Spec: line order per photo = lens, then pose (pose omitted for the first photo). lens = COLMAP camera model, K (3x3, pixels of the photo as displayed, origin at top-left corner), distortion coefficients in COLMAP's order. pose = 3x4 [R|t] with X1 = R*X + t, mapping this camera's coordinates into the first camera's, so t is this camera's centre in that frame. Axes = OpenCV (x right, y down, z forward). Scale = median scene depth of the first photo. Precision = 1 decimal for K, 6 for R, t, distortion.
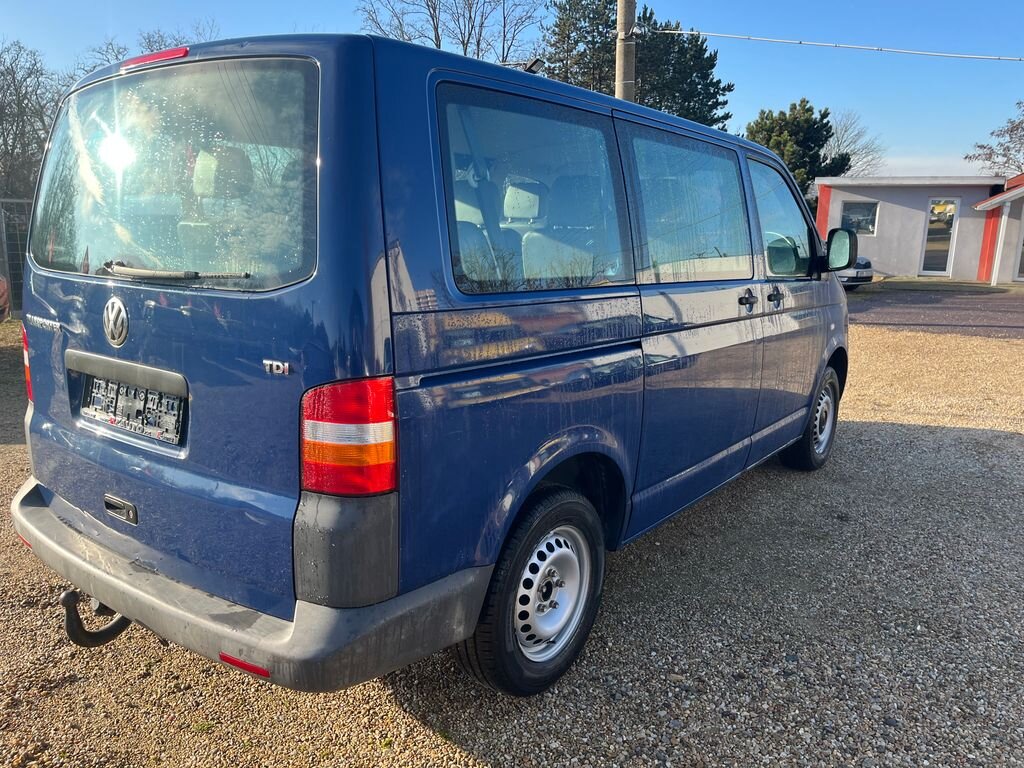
lens RADIAL K [[771.6, 0, 525.7], [0, 771.6, 385.7], [0, 0, 1]] dist [0.051939, -0.050094]
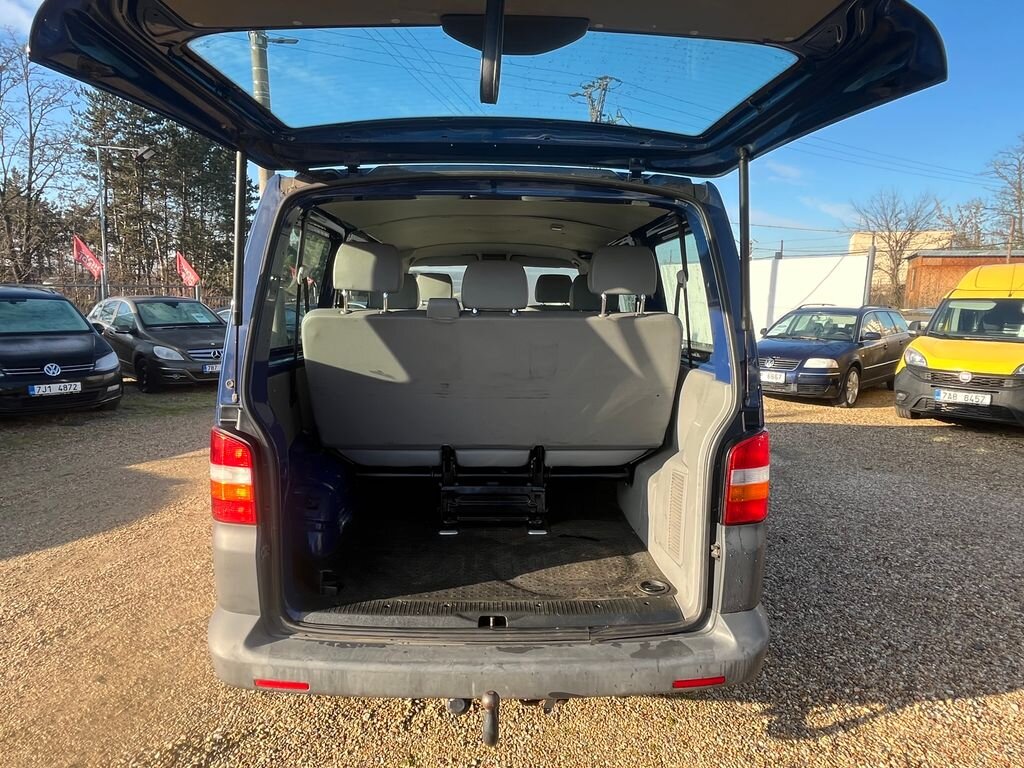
lens RADIAL K [[619.5, 0, 515.1], [0, 619.5, 385.4], [0, 0, 1]] dist [-0.003352, 0.004565]
pose [[0.787223, -0.092202, 0.609737, -0.068280], [0.129258, 0.991466, -0.016956, -0.007211], [-0.602970, 0.092162, 0.792423, 0.022289]]
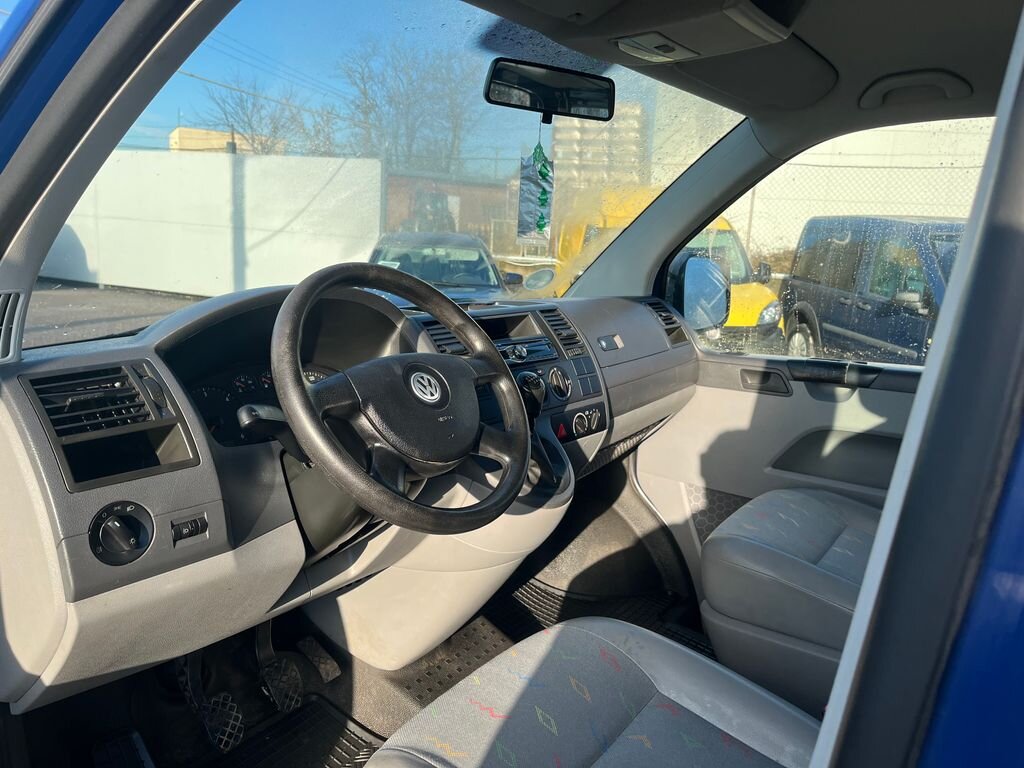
lens RADIAL K [[771.6, 0, 518.5], [0, 771.6, 385.7], [0, 0, 1]] dist [0.051939, -0.050094]
pose [[-0.016367, -0.210684, 0.977417, -0.014096], [0.170939, 0.962567, 0.210345, -0.033713], [-0.985146, 0.170522, 0.020259, 0.154366]]
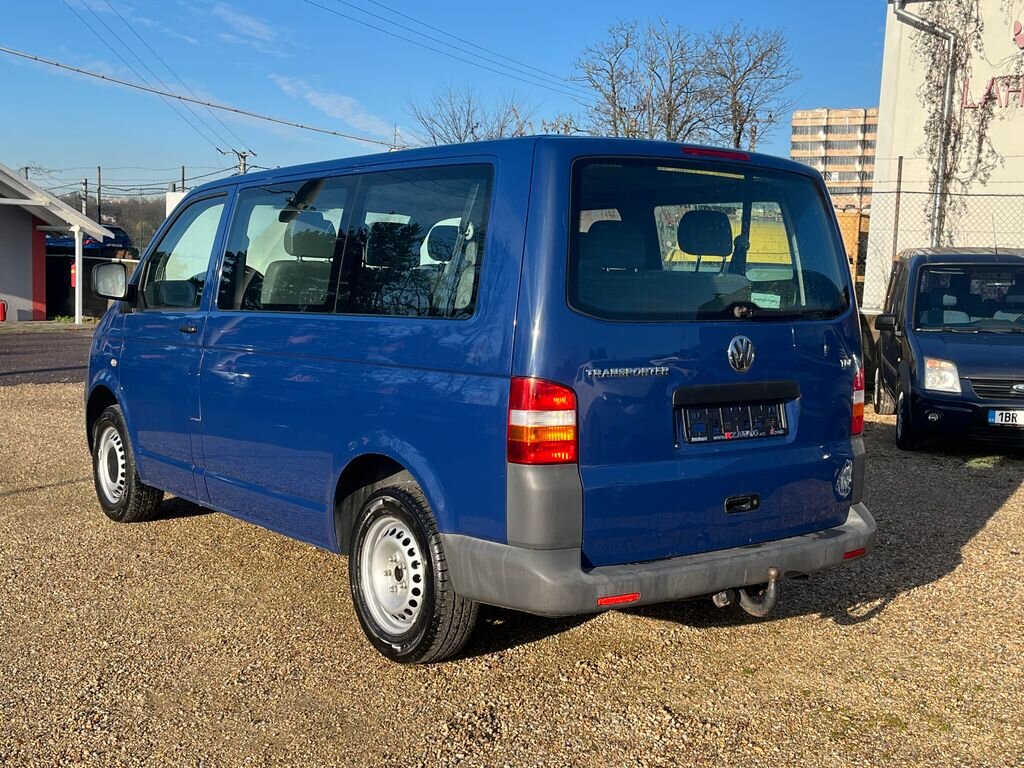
lens RADIAL K [[1192.0, 0, 517.0], [0, 1192.0, 385.3], [0, 0, 1]] dist [0.009675, 0.000000]
pose [[0.284638, -0.101988, 0.953194, -0.171172], [0.177393, 0.982756, 0.052179, -0.013620], [-0.942079, 0.154237, 0.297822, 0.052716]]
